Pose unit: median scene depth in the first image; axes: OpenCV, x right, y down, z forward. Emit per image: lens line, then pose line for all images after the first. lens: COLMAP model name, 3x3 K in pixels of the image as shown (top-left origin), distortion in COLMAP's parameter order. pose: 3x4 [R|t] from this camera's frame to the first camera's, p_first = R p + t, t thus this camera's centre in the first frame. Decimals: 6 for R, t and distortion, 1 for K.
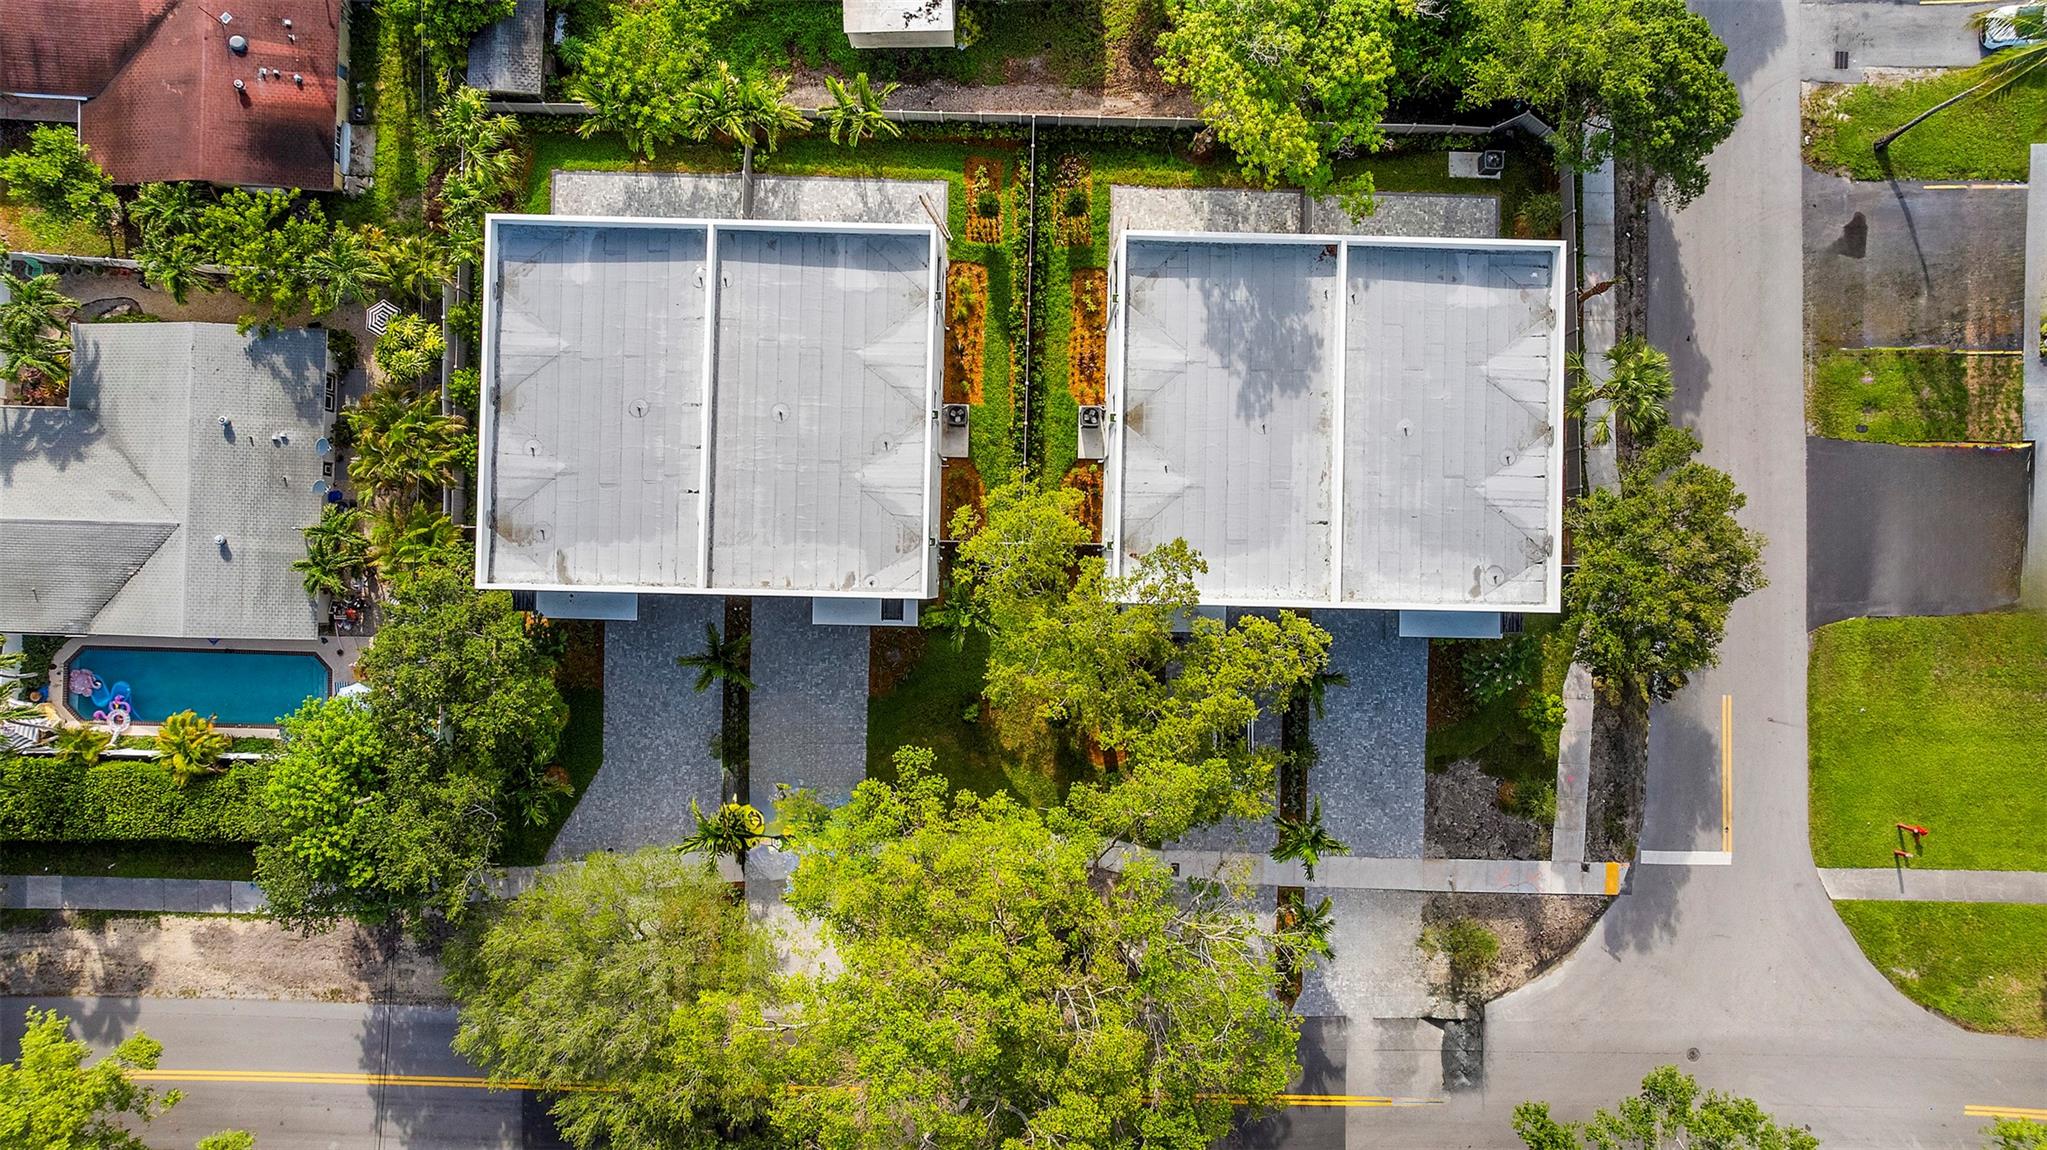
lens RADIAL K [[1425.4, 0, 1023.5], [0, 1425.4, 575.0], [0, 0, 1]] dist [-0.002739, -0.000764]
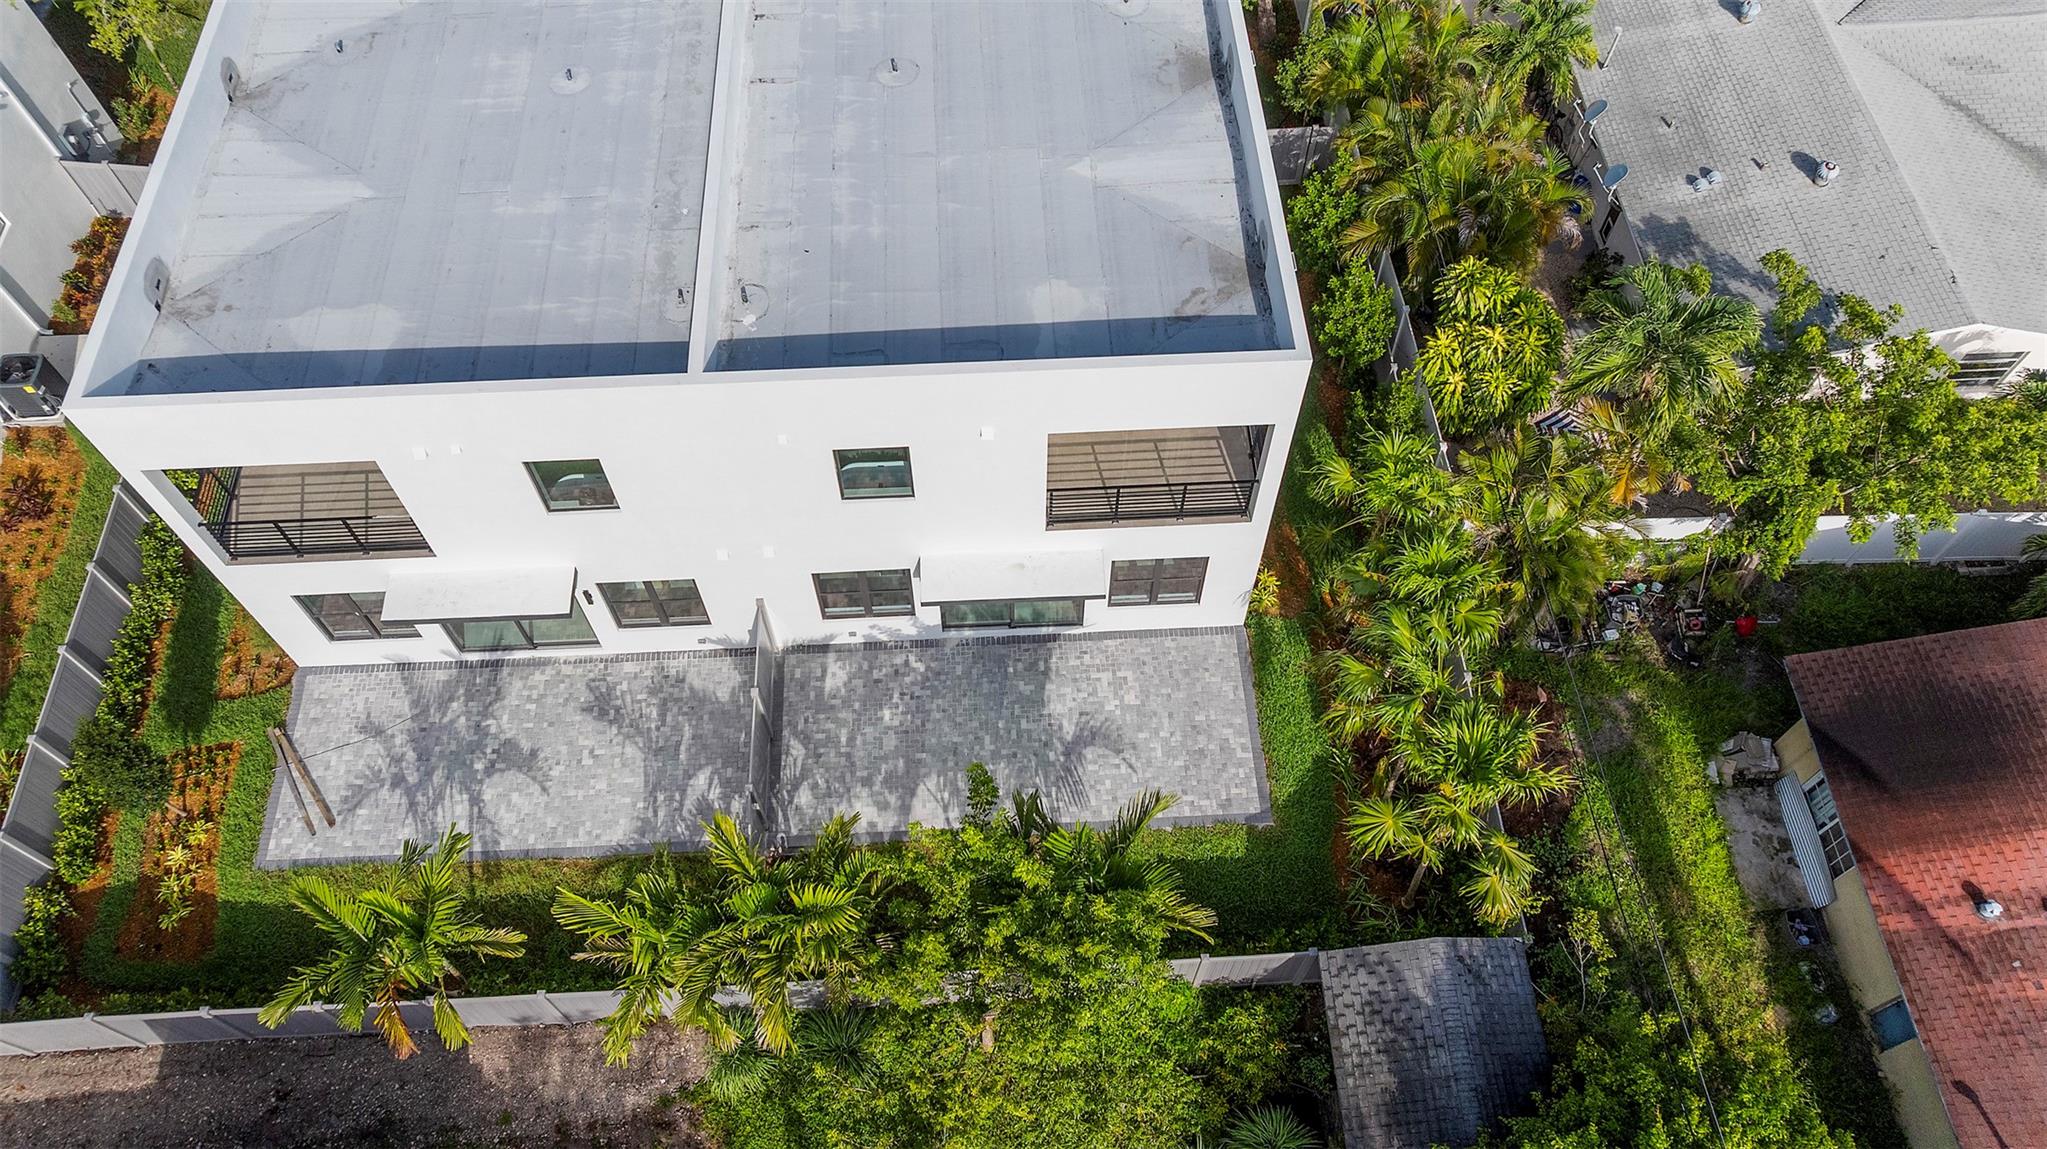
lens RADIAL K [[1425.4, 0, 1023.5], [0, 1425.4, 574.5], [0, 0, 1]] dist [-0.002739, -0.000764]
pose [[-0.997060, 0.061570, -0.045619, -0.248476], [-0.076347, -0.849139, 0.522623, -0.426596], [-0.006559, 0.524569, 0.851343, 0.629399]]
